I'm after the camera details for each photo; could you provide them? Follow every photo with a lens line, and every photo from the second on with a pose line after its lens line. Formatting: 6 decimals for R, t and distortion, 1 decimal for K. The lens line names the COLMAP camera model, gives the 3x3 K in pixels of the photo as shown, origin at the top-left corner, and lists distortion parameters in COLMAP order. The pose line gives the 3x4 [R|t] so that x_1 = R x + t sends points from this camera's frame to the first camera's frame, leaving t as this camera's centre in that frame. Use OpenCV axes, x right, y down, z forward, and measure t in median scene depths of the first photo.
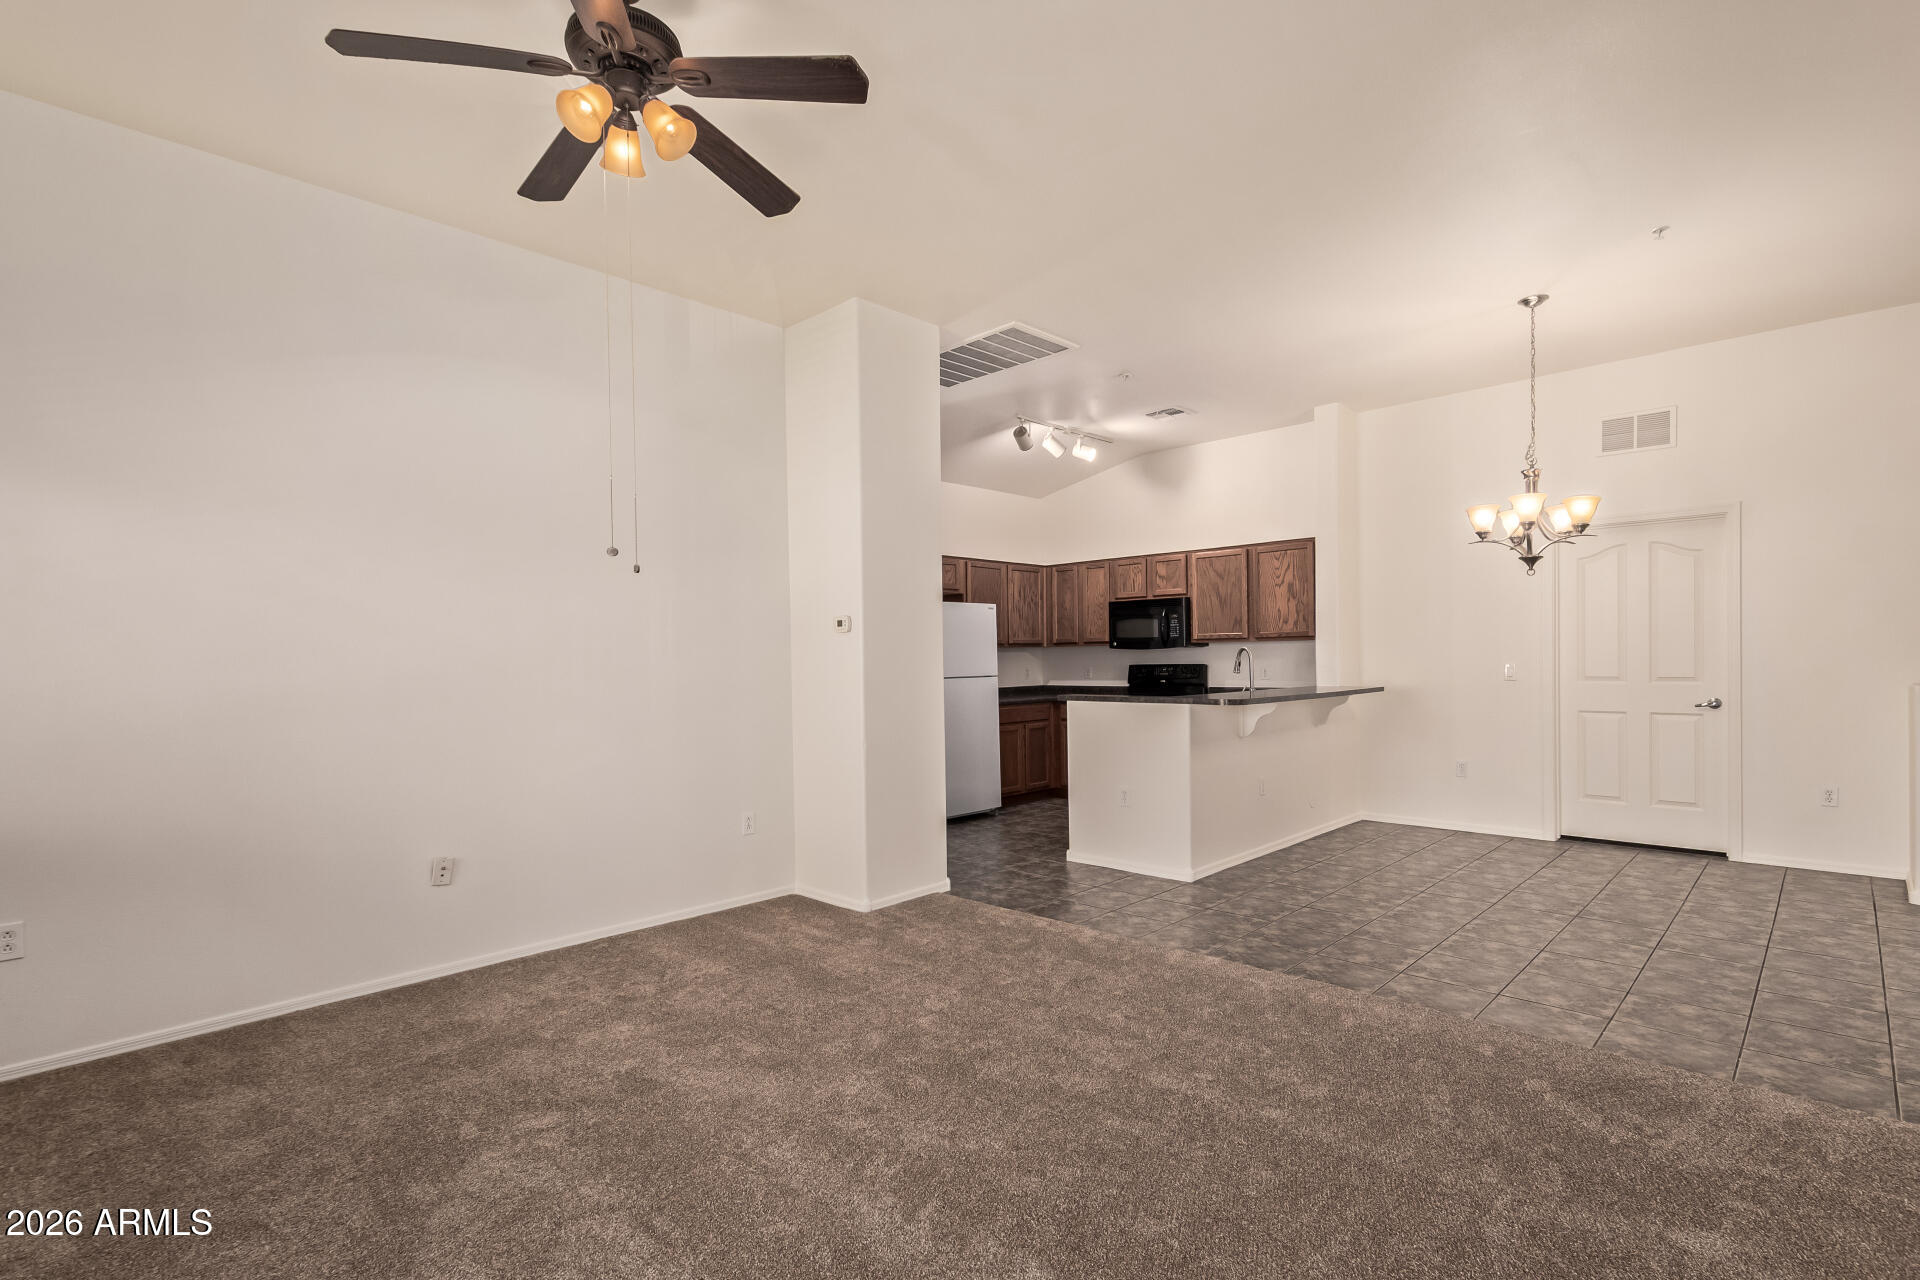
lens RADIAL K [[906.8, 0, 964.3], [0, 906.8, 657.7], [0, 0, 1]] dist [-0.000512, -0.000780]
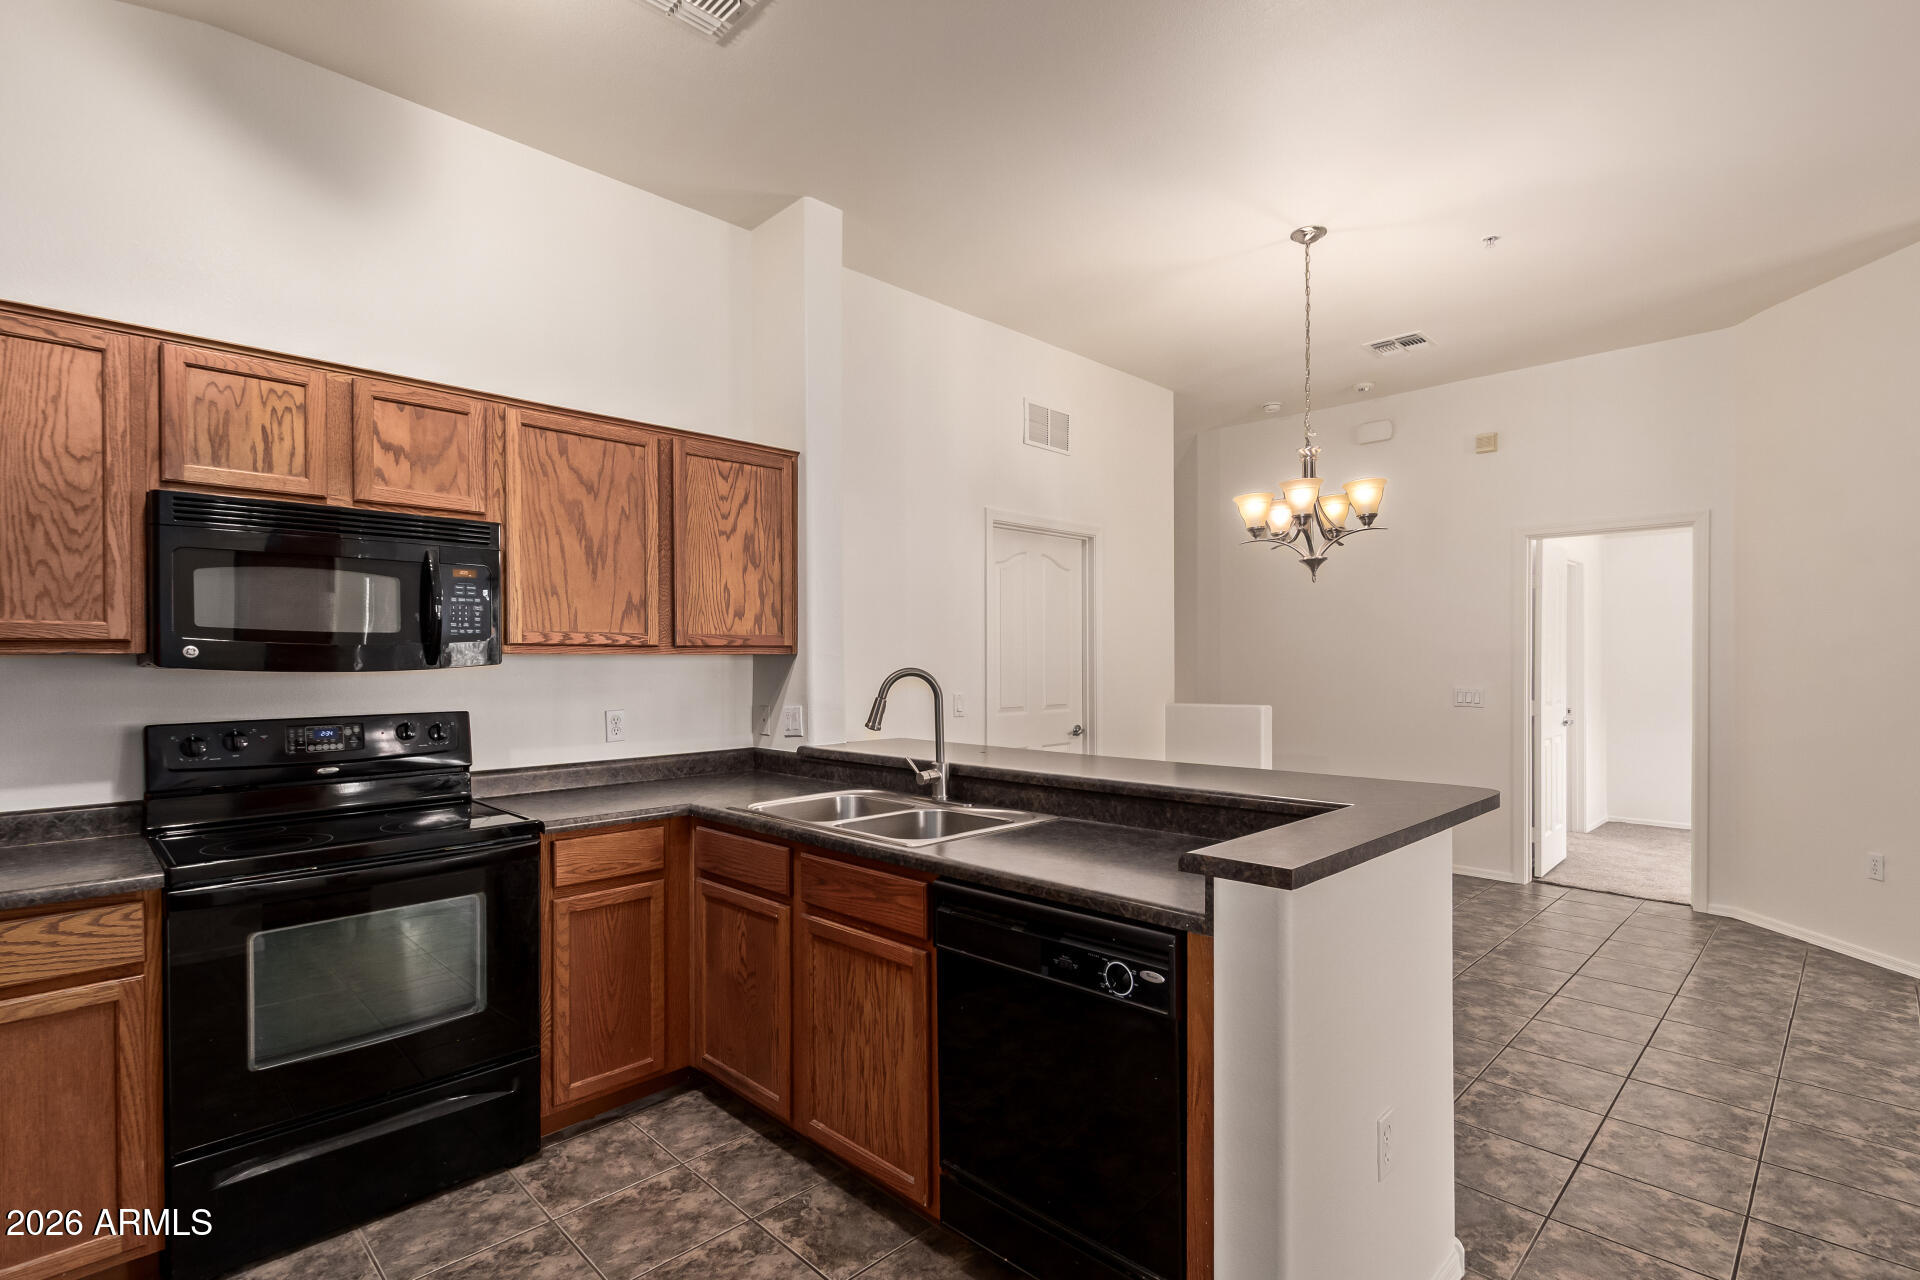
lens RADIAL K [[906.8, 0, 964.3], [0, 906.8, 657.7], [0, 0, 1]] dist [-0.000512, -0.000780]
pose [[0.016091, 0.016467, 0.999735, -0.101636], [0.002765, 0.999860, -0.016514, -0.008238], [-0.999867, 0.003030, 0.016043, 0.790924]]
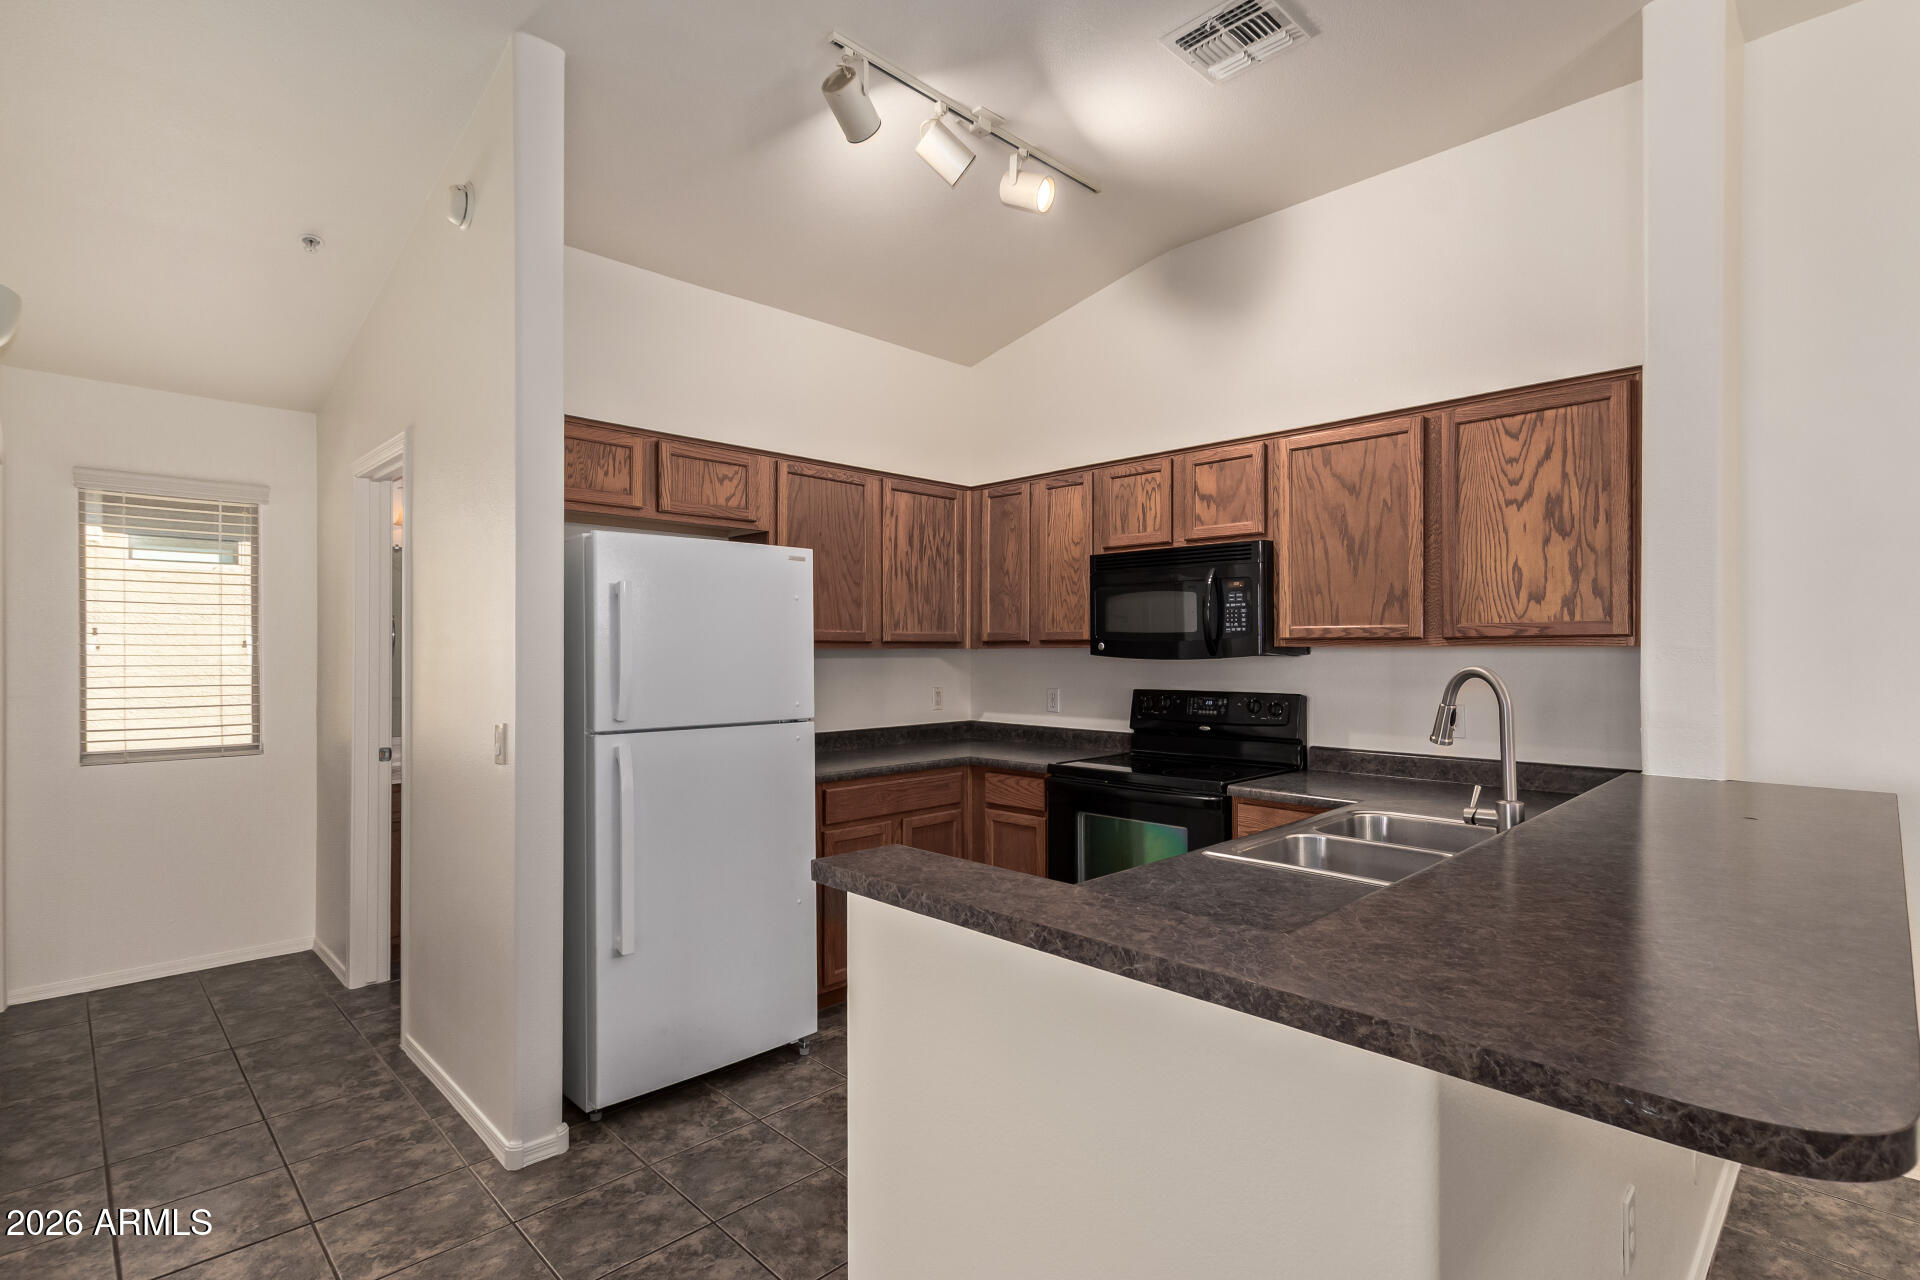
lens RADIAL K [[906.8, 0, 964.3], [0, 906.8, 657.7], [0, 0, 1]] dist [-0.000512, -0.000780]
pose [[0.999606, 0.013226, -0.024774, 0.110976], [-0.012940, 0.999848, 0.011701, -0.014016], [0.024925, -0.011376, 0.999625, 0.551770]]
